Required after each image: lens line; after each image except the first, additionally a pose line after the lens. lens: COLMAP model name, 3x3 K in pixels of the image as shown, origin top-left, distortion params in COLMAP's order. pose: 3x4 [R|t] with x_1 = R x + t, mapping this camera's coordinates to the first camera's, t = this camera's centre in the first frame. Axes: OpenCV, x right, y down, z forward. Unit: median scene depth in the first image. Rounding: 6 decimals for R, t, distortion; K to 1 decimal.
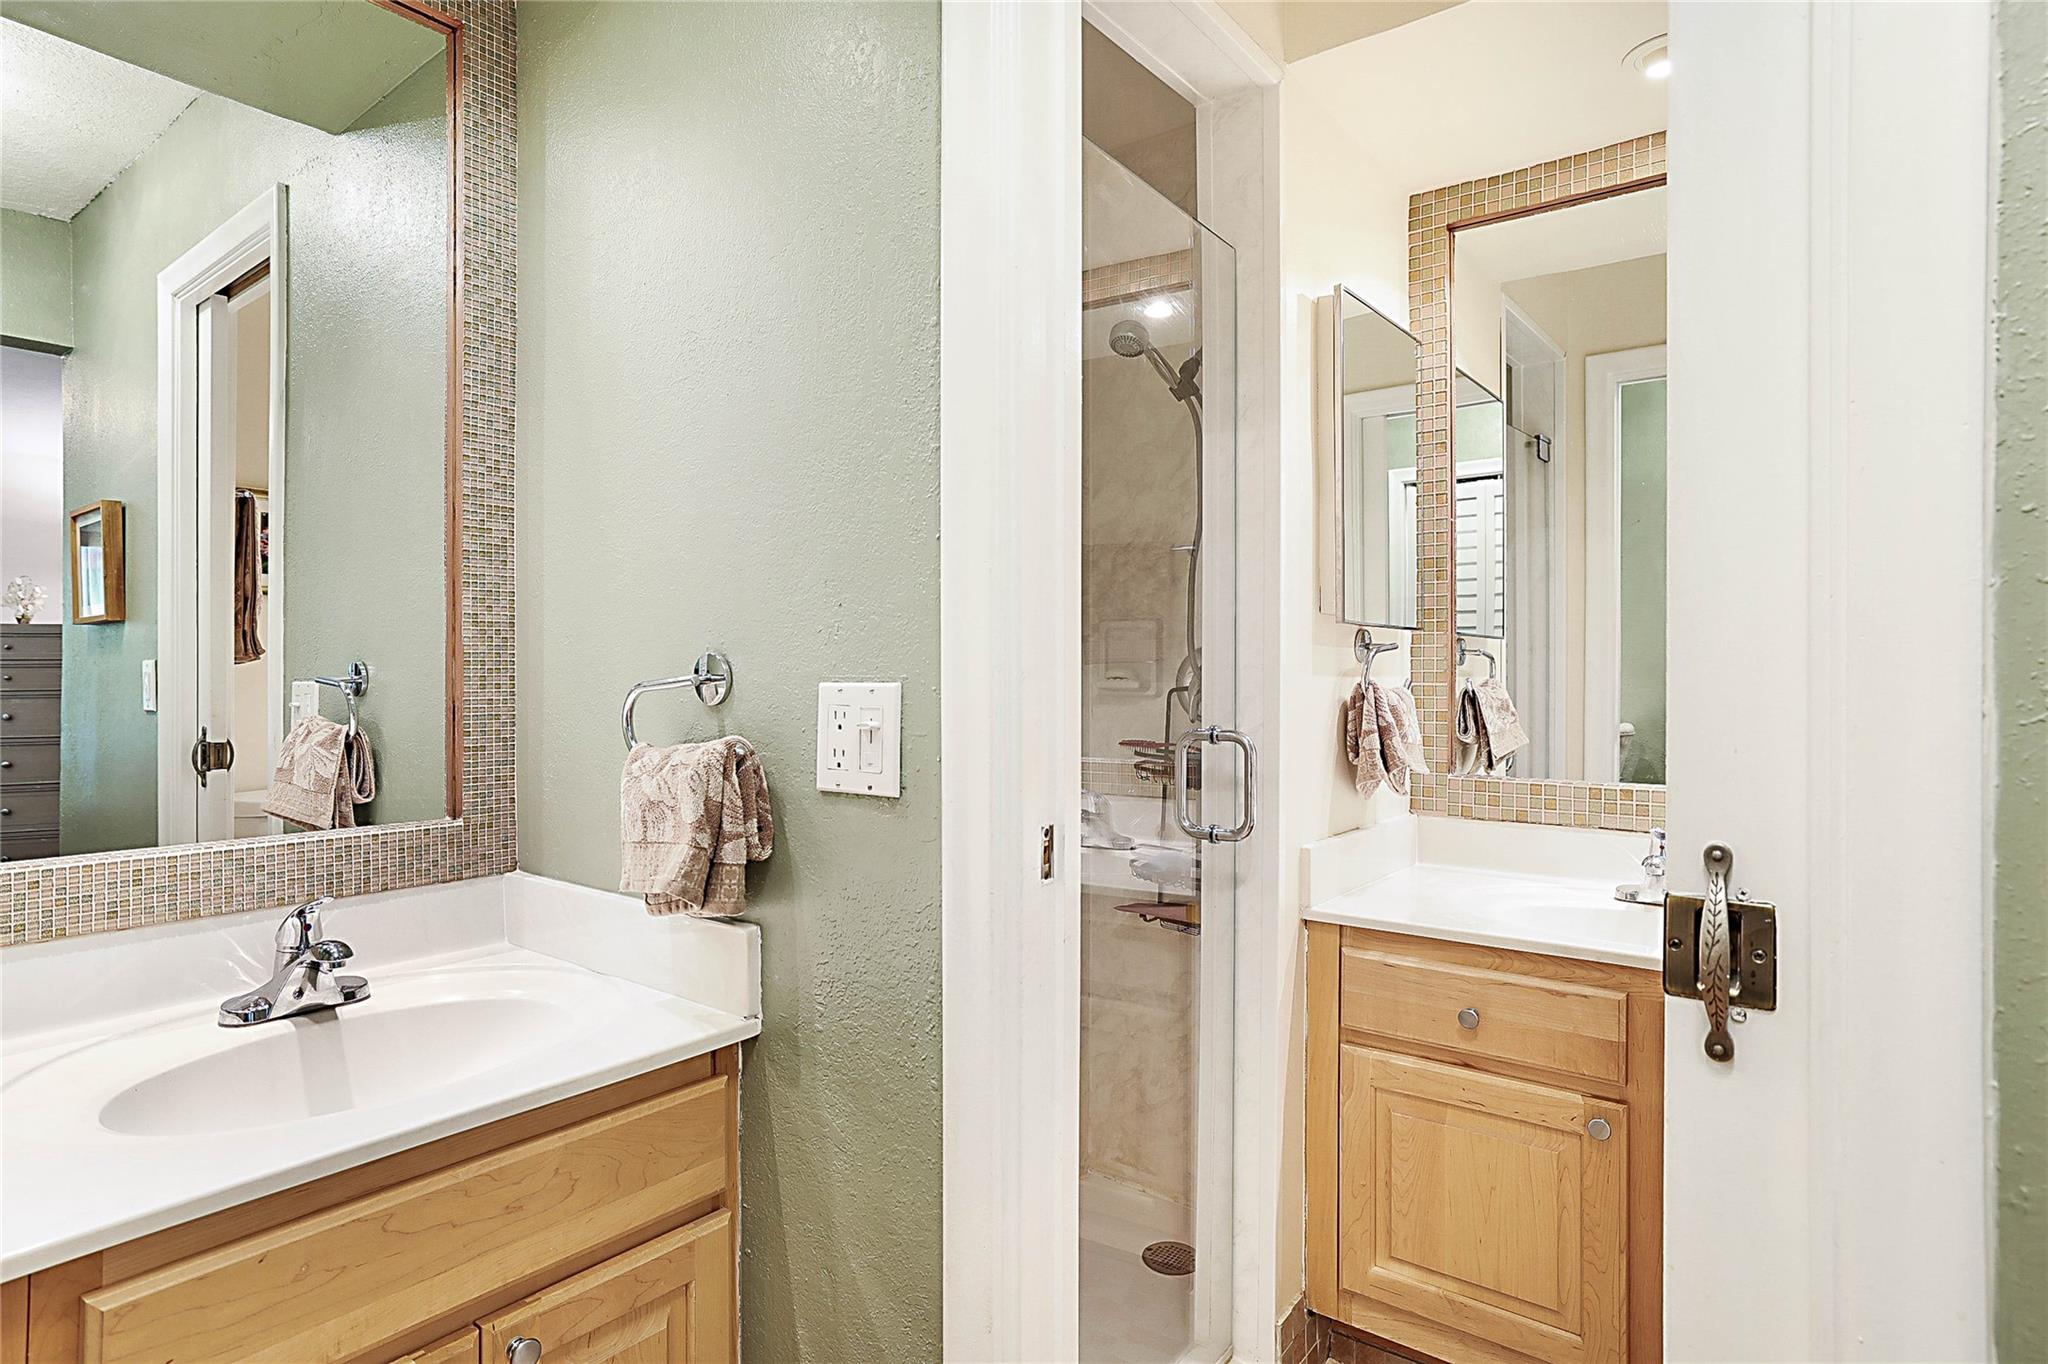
lens RADIAL K [[1097.3, 0, 1024.0], [0, 1097.3, 682.0], [0, 0, 1]] dist [-0.003953, -0.000014]
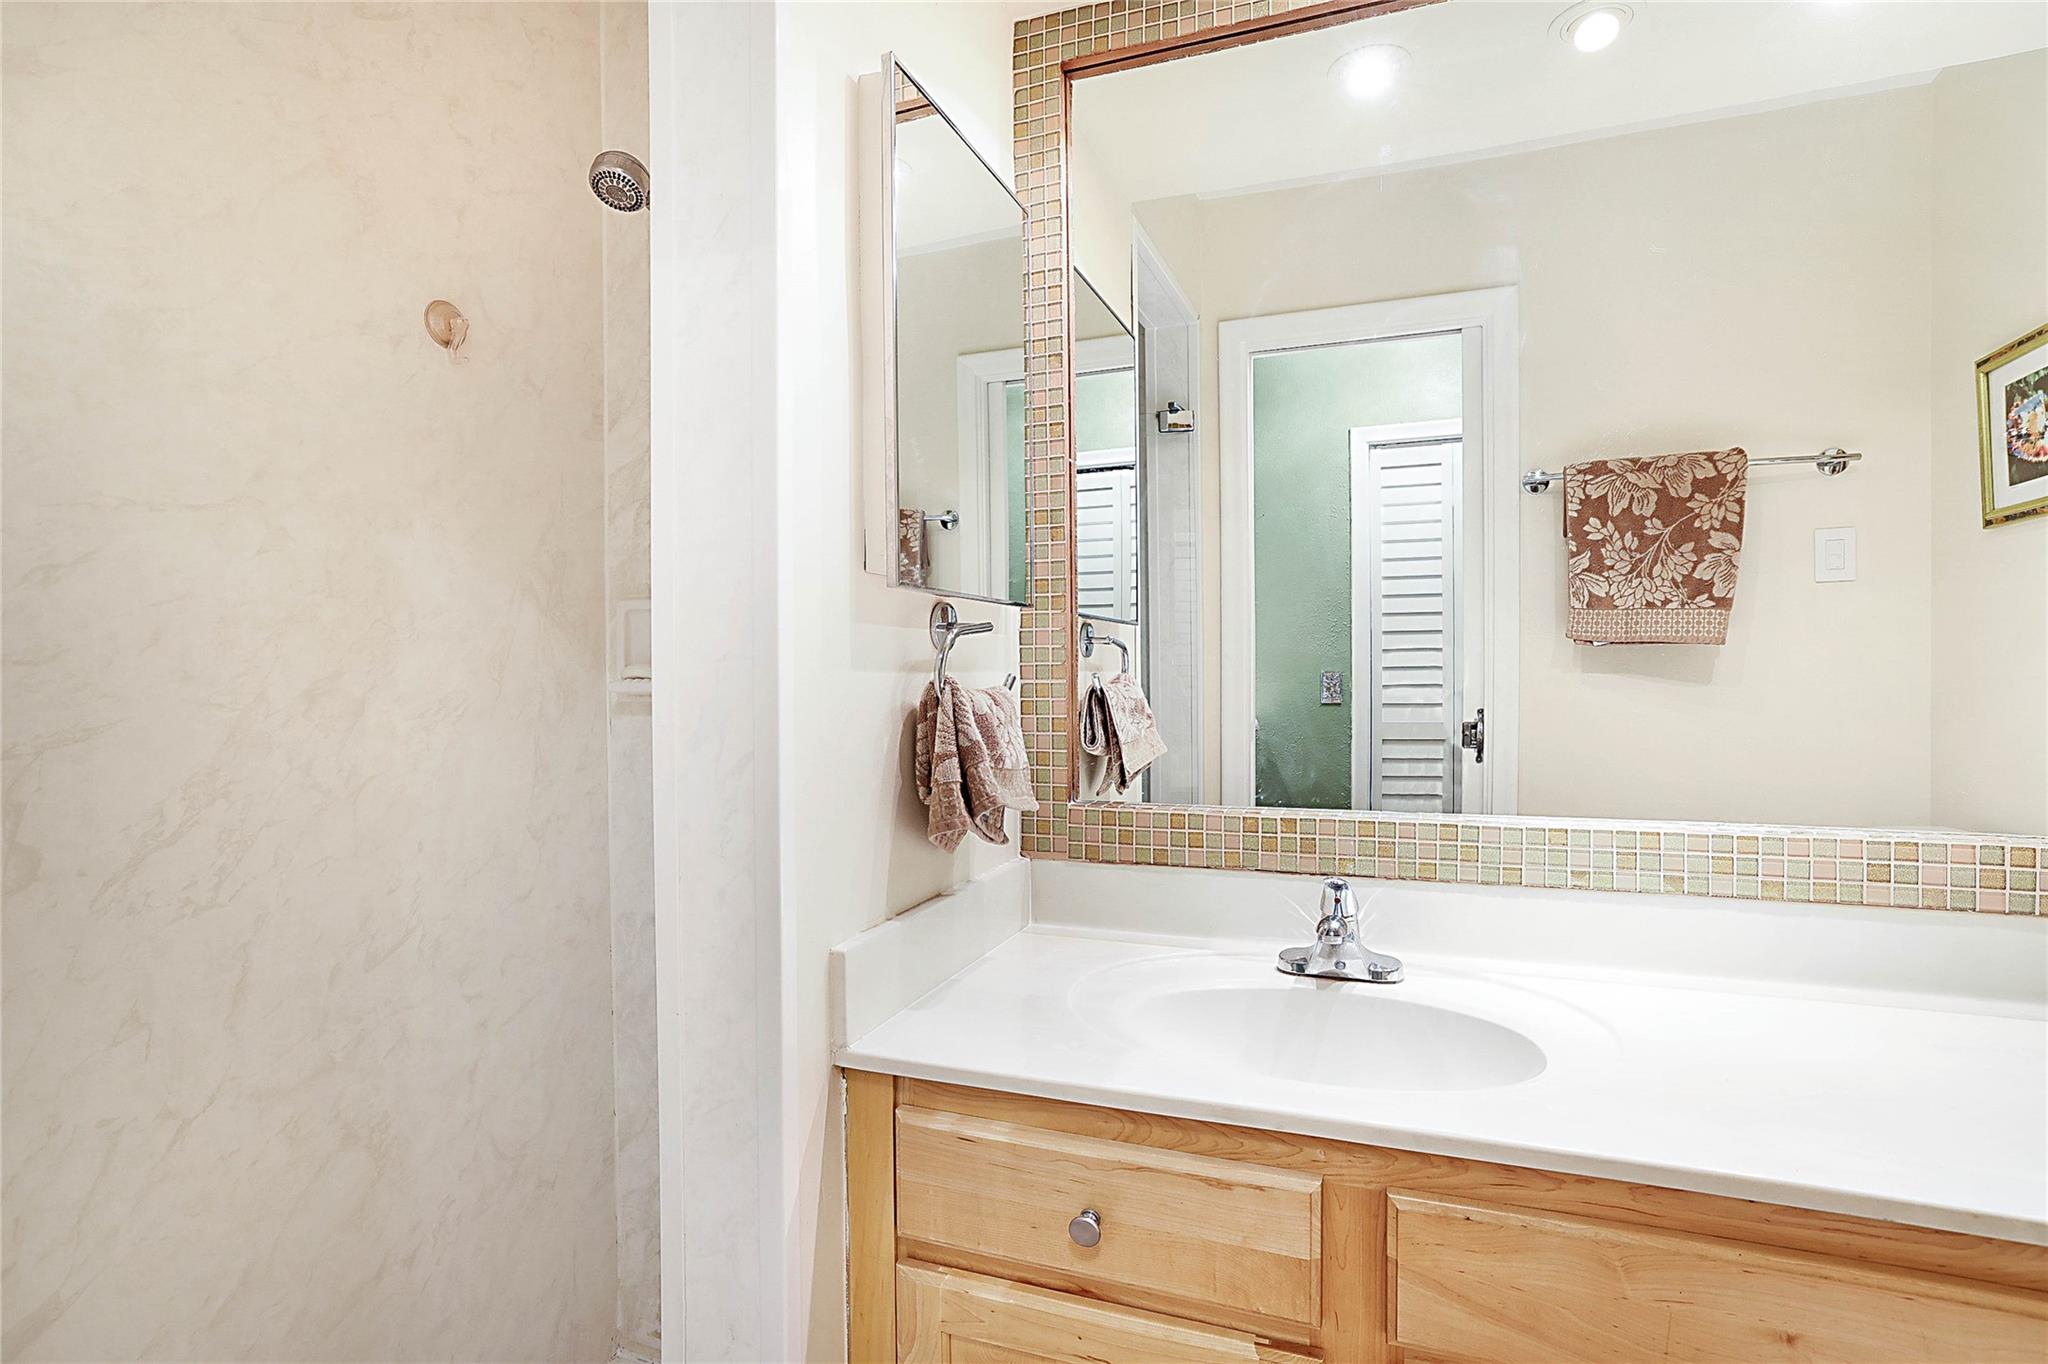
lens RADIAL K [[1047.5, 0, 1024.0], [0, 1047.5, 682.0], [0, 0, 1]] dist [0.000259, 0.000037]
pose [[0.955122, -0.009730, 0.296054, 0.157470], [0.009201, 0.999953, 0.003180, 0.000004], [-0.296071, -0.000313, 0.955166, 0.351321]]
